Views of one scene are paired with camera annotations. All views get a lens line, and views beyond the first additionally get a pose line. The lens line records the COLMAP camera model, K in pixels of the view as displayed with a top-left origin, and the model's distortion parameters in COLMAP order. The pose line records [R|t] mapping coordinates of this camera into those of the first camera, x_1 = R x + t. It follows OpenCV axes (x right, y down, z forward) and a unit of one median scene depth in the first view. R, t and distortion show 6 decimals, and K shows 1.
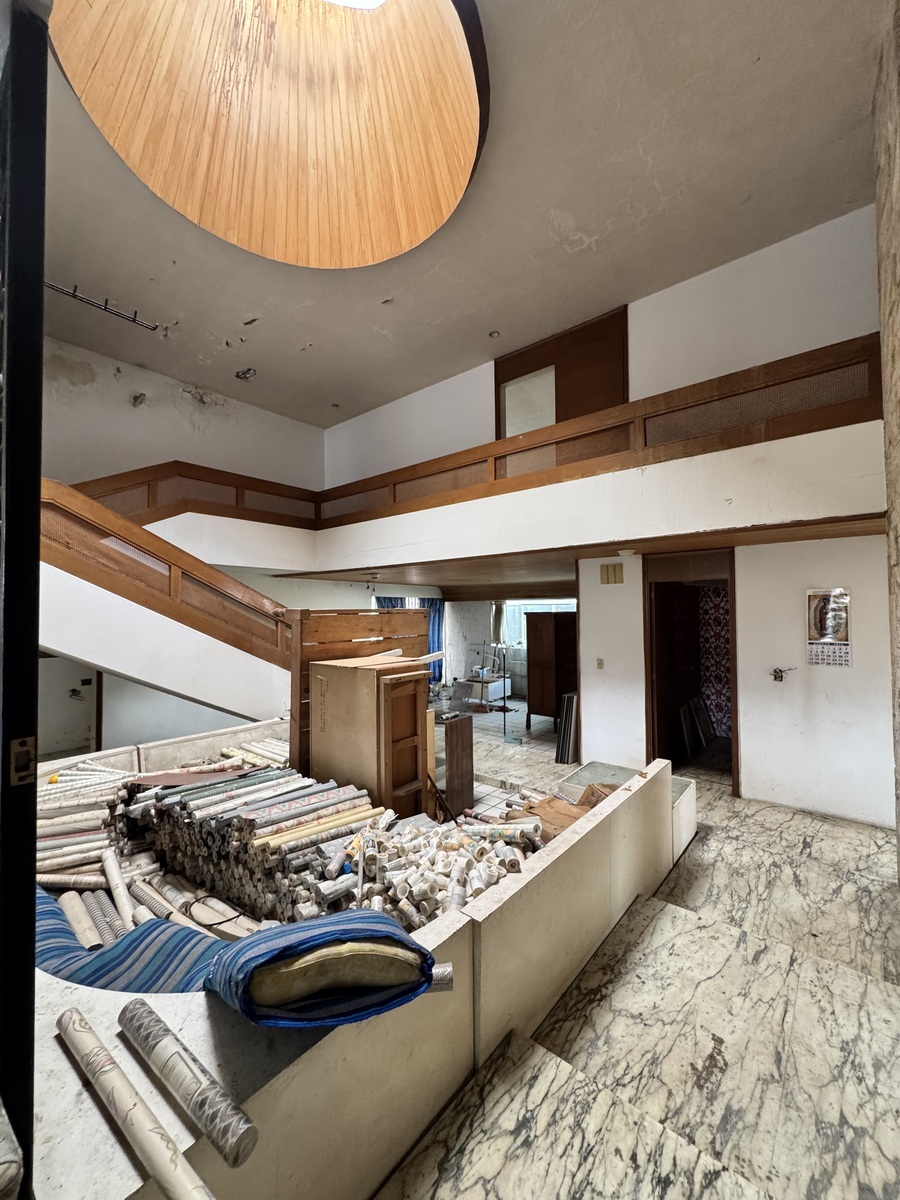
lens RADIAL K [[478.7, 0, 450.5], [0, 478.7, 600.3], [0, 0, 1]] dist [-0.006910, 0.000807]
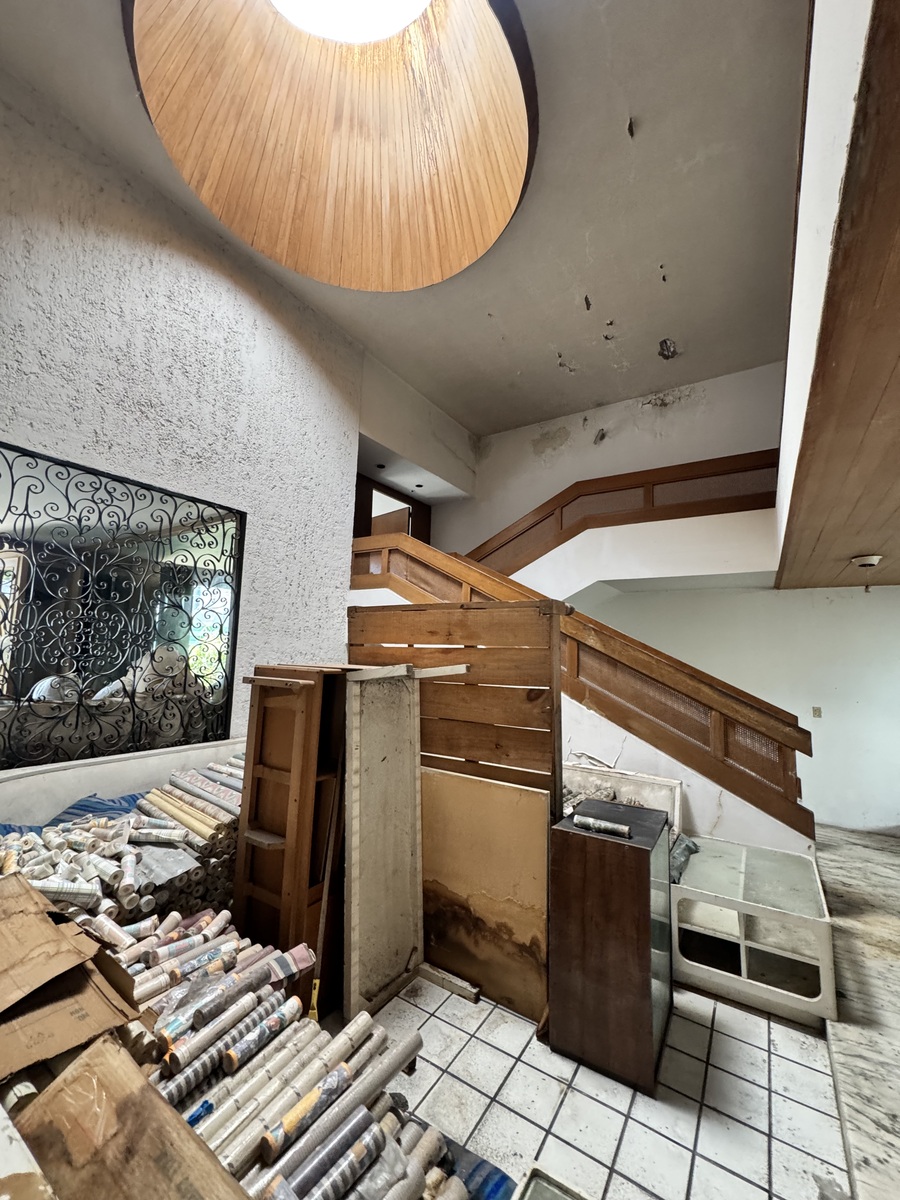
lens RADIAL K [[478.7, 0, 449.5], [0, 478.7, 602.0], [0, 0, 1]] dist [-0.006910, 0.000807]
pose [[0.117814, -0.096021, -0.988382, 0.539977], [-0.008296, 0.995184, -0.097671, 0.085377], [0.993001, 0.019707, 0.116450, 0.937458]]
